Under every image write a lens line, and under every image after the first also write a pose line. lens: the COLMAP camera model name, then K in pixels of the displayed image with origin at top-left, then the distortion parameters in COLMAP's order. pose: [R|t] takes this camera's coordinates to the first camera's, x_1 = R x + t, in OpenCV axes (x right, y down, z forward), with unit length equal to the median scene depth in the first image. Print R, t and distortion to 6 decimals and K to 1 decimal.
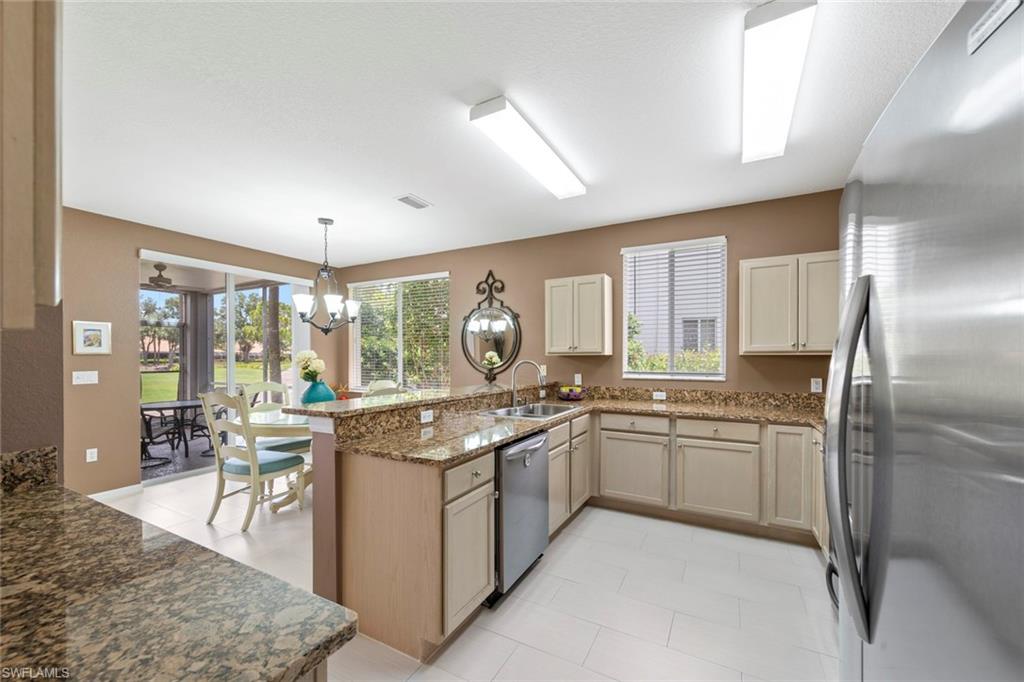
lens RADIAL K [[402.7, 0, 510.0], [0, 402.7, 360.9], [0, 0, 1]] dist [0.004800, -0.002607]
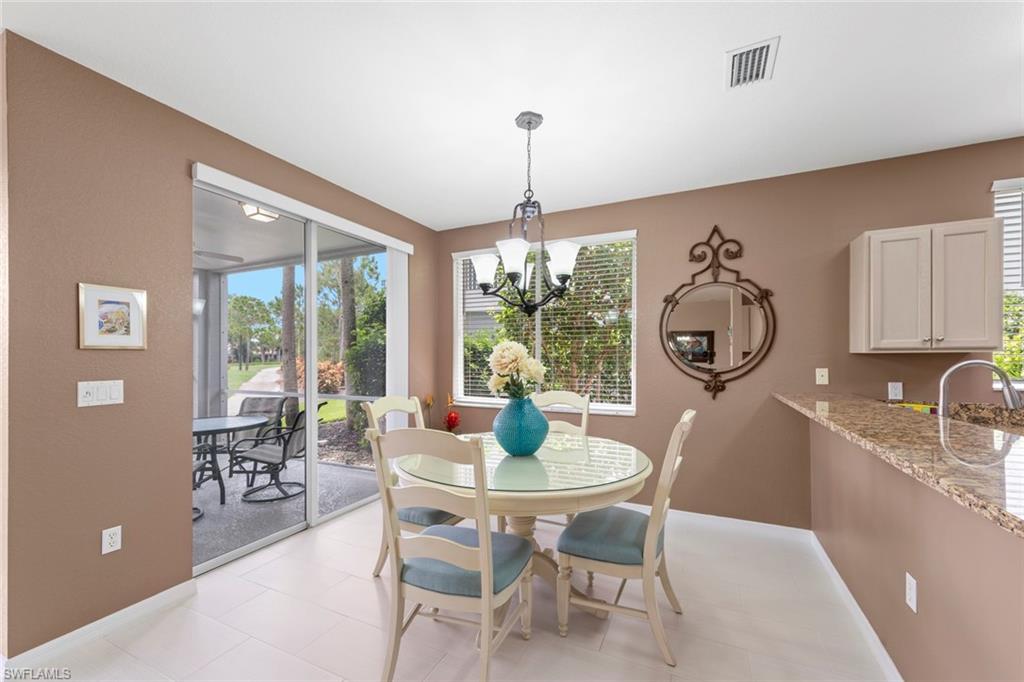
lens RADIAL K [[402.7, 0, 501.4], [0, 402.7, 358.5], [0, 0, 1]] dist [0.004800, -0.002607]
pose [[0.998717, 0.000818, 0.050629, -0.564892], [-0.000453, 0.999974, -0.007232, -0.000449], [-0.050633, 0.007200, 0.998691, 0.456688]]
